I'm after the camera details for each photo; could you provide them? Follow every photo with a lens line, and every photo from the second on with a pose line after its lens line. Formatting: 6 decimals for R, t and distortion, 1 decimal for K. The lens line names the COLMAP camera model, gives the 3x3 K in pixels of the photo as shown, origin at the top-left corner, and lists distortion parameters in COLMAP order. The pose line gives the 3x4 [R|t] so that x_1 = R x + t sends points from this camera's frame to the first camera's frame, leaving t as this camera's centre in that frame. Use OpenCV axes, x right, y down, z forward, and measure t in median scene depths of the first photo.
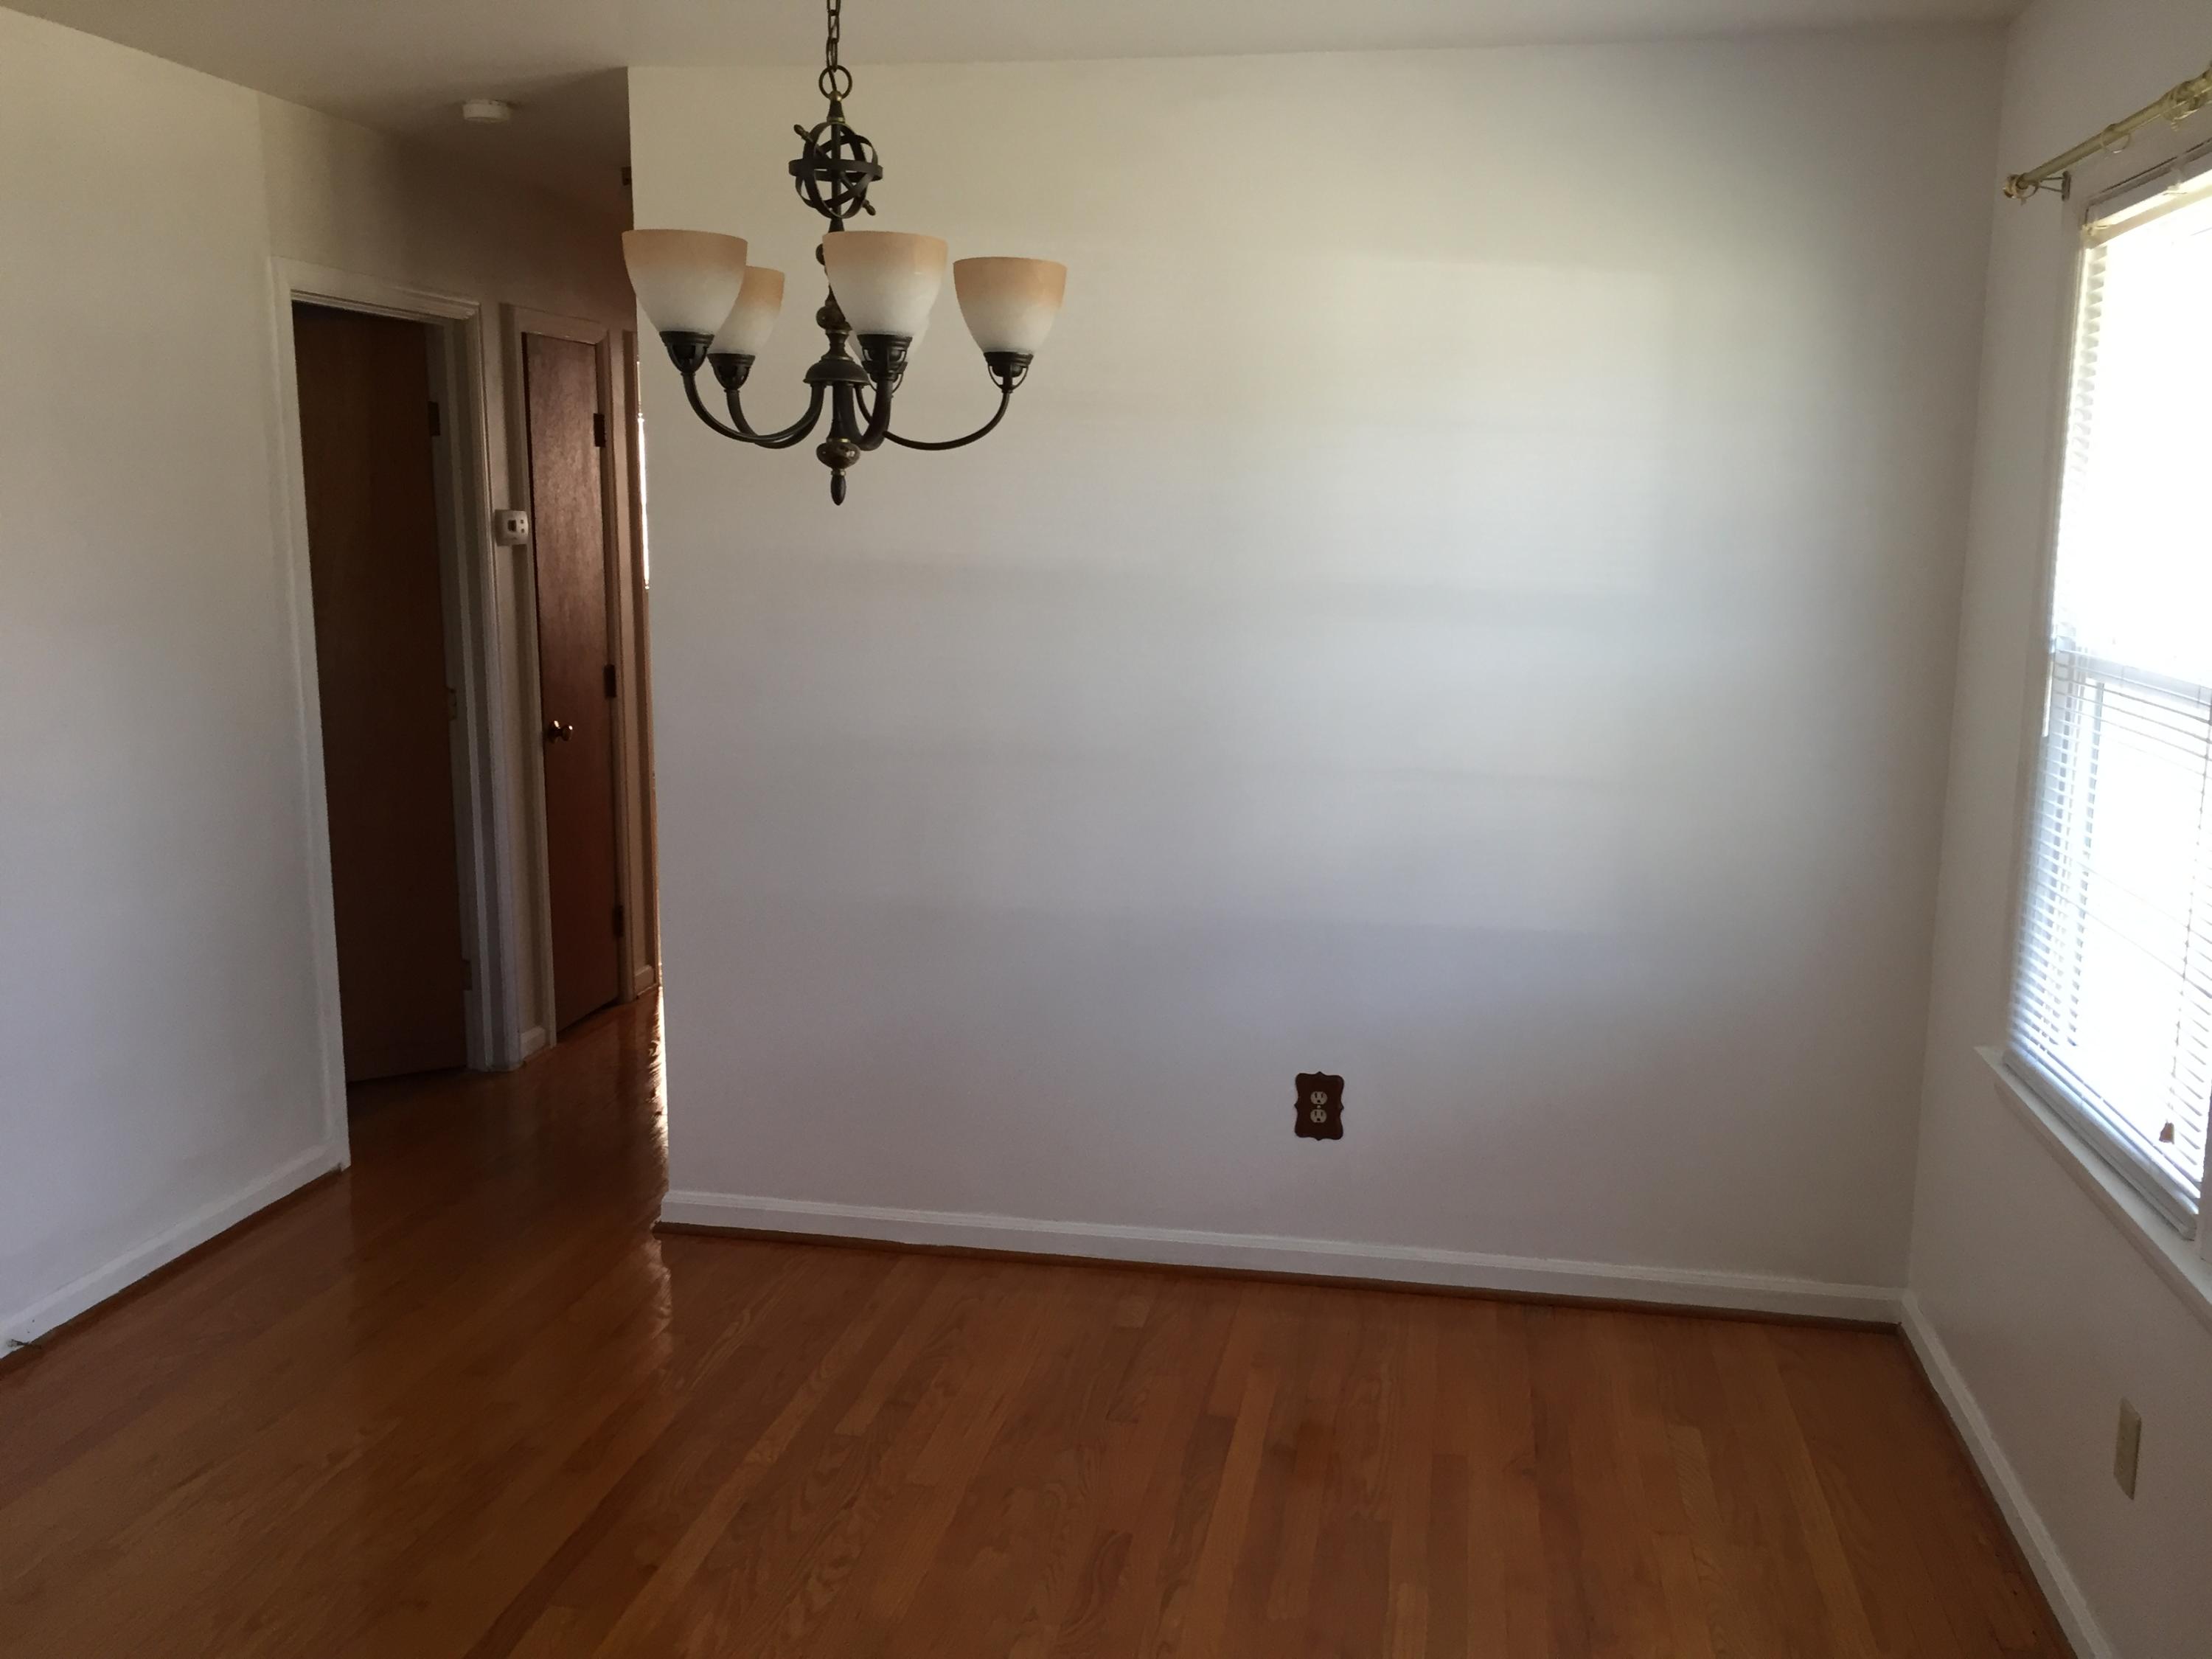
lens RADIAL K [[1890.5, 0, 1105.5], [0, 1890.5, 829.1], [0, 0, 1]] dist [0.054033, -0.079576]
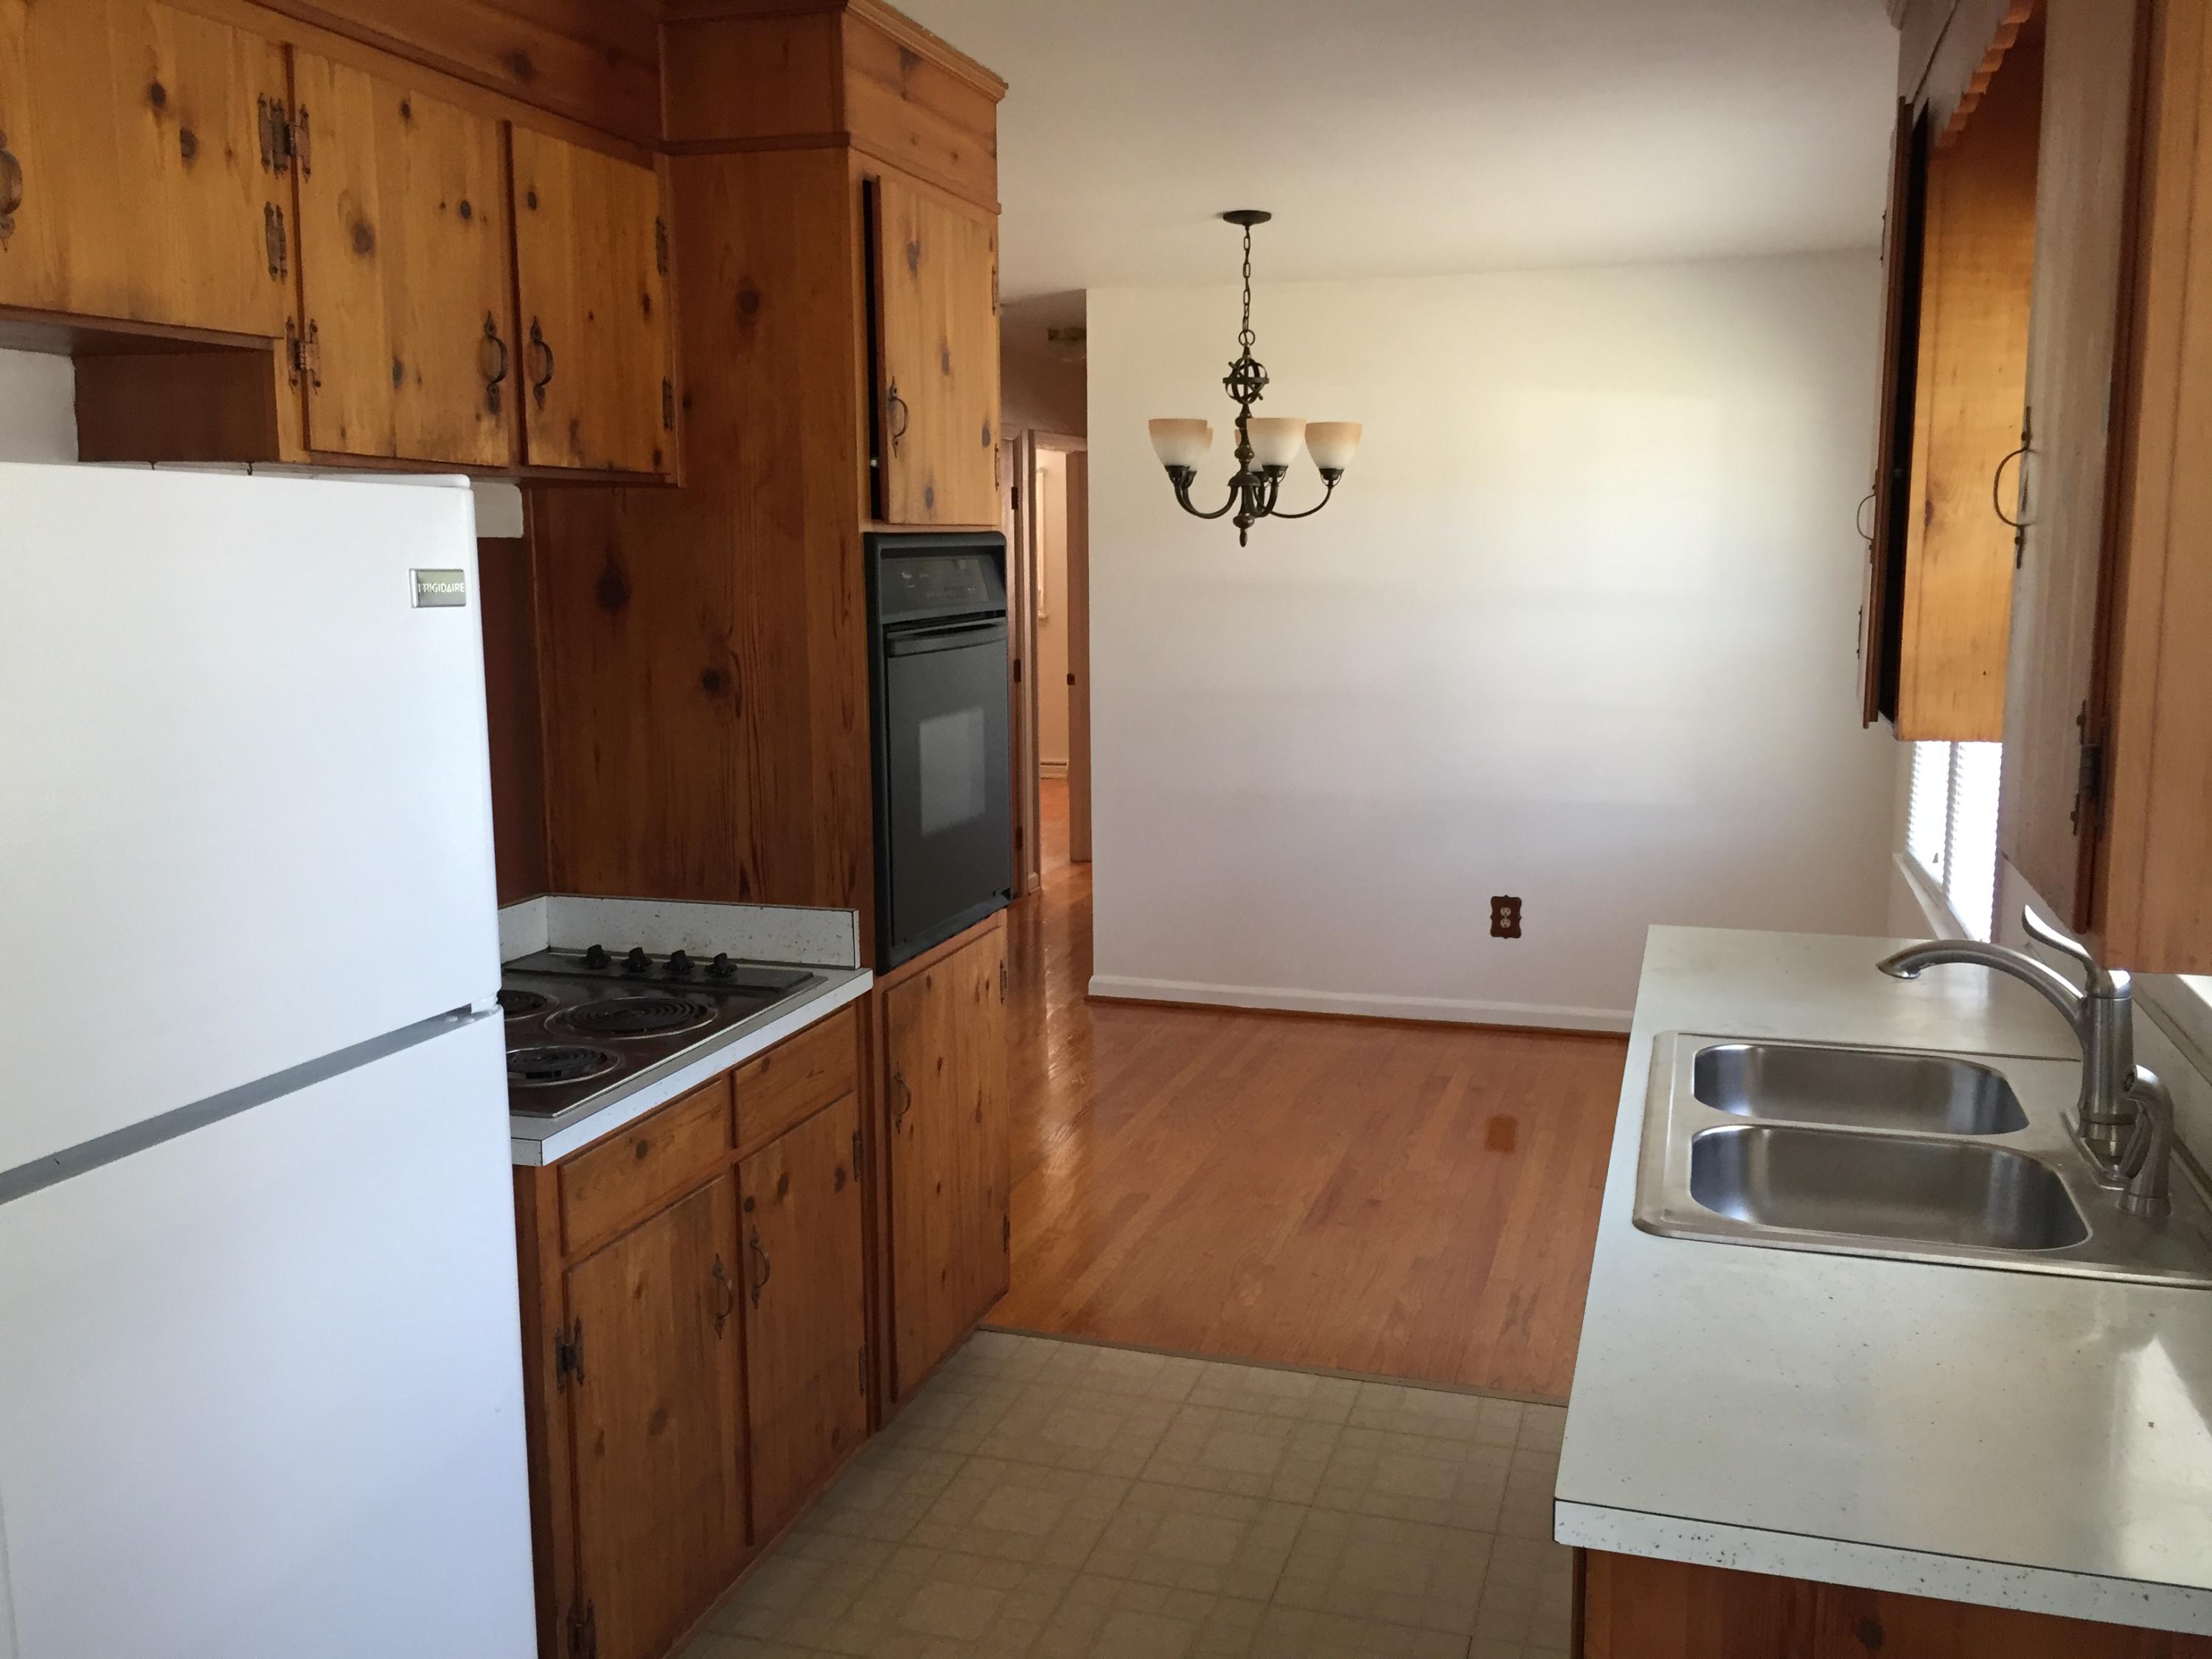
lens RADIAL K [[1890.5, 0, 1107.3], [0, 1890.5, 813.3], [0, 0, 1]] dist [0.054033, -0.079576]
pose [[0.992672, 0.003042, -0.120801, -0.042956], [-0.006415, 0.999600, -0.027545, 0.161088], [0.120669, 0.028118, 0.992295, -0.962166]]
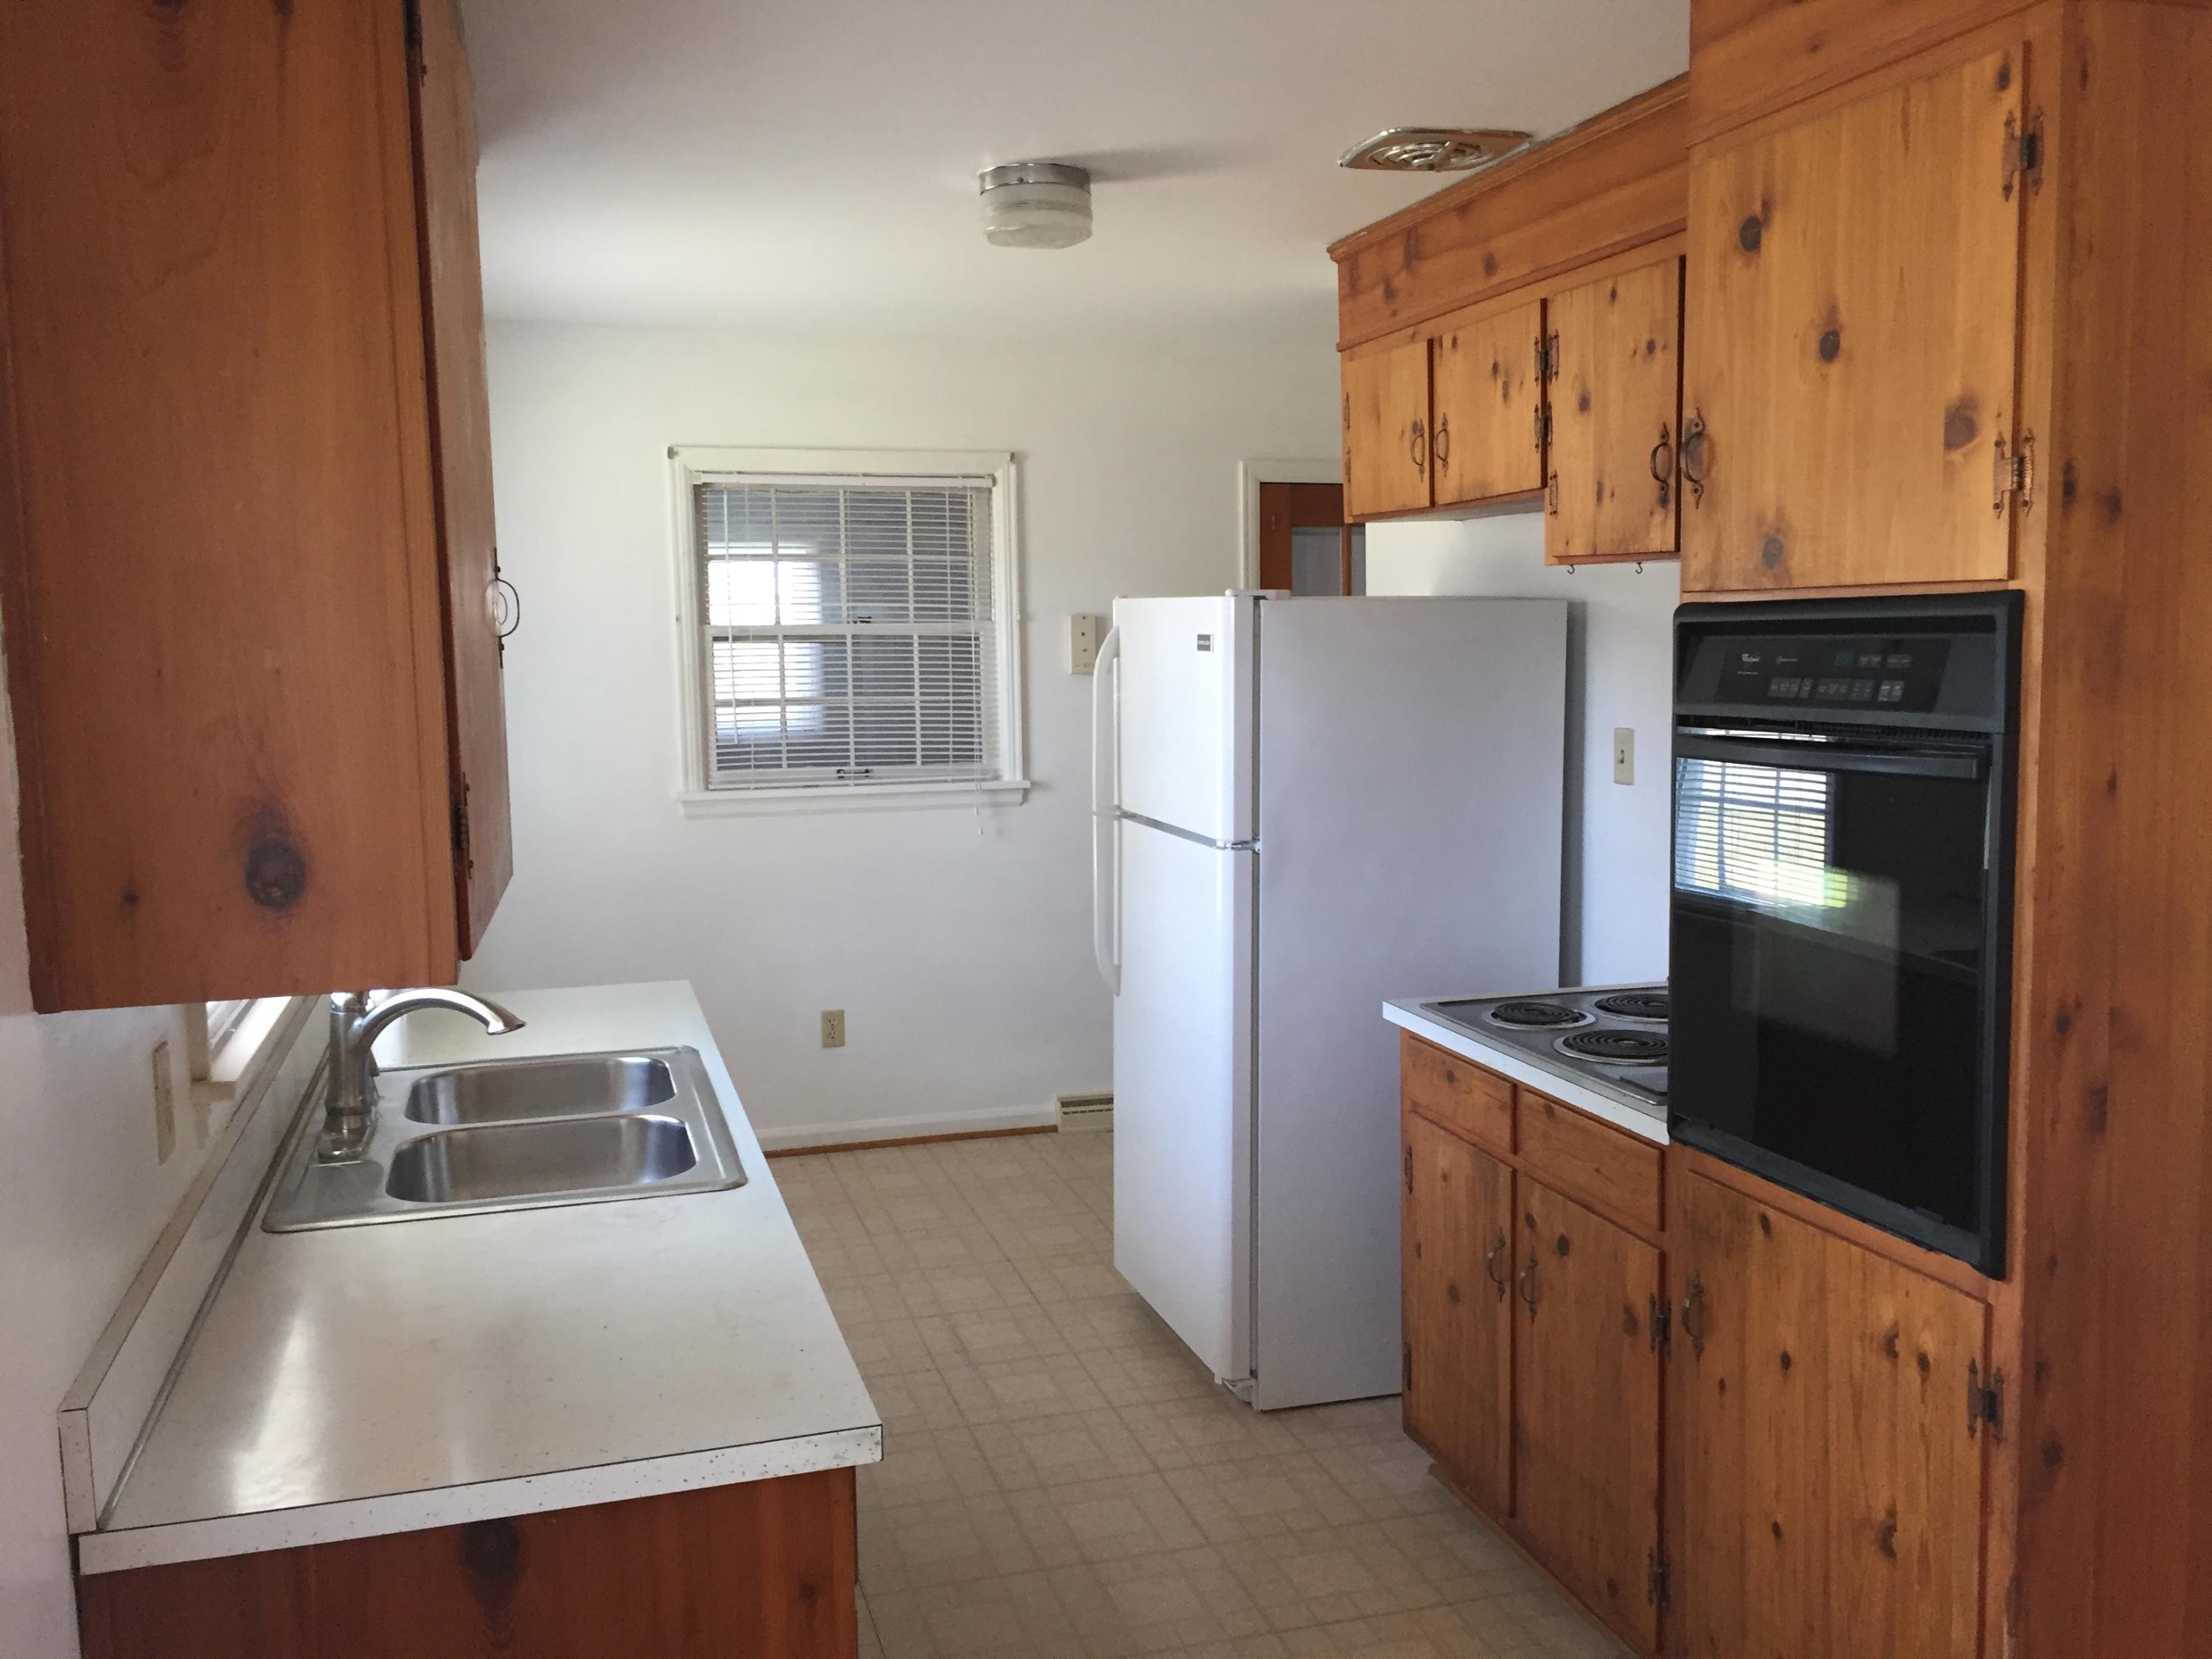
lens RADIAL K [[1890.5, 0, 1108.6], [0, 1890.5, 838.2], [0, 0, 1]] dist [0.054033, -0.079576]
pose [[-0.888420, 0.055434, -0.455671, 1.077937], [-0.071265, 0.963988, 0.256218, -0.679630], [0.453465, 0.260103, -0.852476, 3.980329]]
